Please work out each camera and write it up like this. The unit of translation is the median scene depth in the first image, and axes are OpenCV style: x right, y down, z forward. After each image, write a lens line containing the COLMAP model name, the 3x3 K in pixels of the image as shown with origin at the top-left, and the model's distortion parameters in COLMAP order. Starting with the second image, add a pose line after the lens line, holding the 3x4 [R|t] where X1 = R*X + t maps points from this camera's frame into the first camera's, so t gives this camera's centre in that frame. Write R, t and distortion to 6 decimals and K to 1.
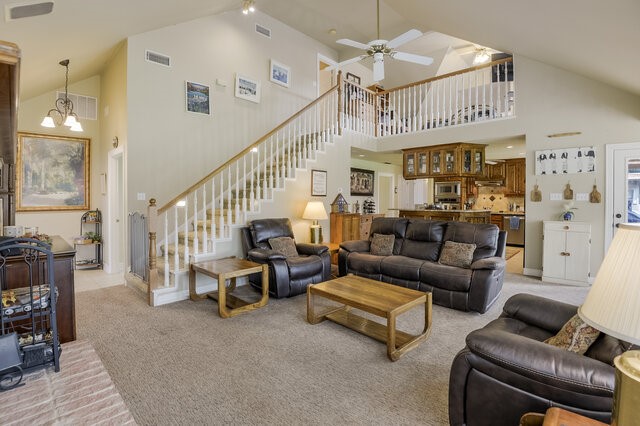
lens RADIAL K [[292.3, 0, 336.6], [0, 292.3, 203.9], [0, 0, 1]] dist [0.000927, 0.000051]
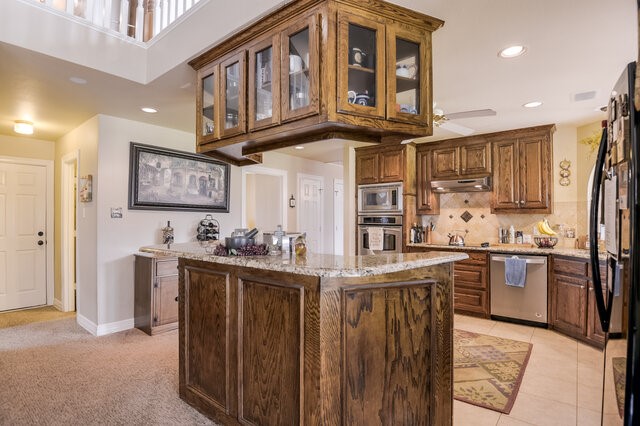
lens RADIAL K [[326.9, 0, 319.9], [0, 326.9, 216.5], [0, 0, 1]] dist [-0.004273, -0.000227]
pose [[0.998486, -0.000320, 0.055008, 0.261519], [0.001726, 0.999673, -0.025511, -0.005347], [-0.054982, 0.025567, 0.998160, 0.475737]]
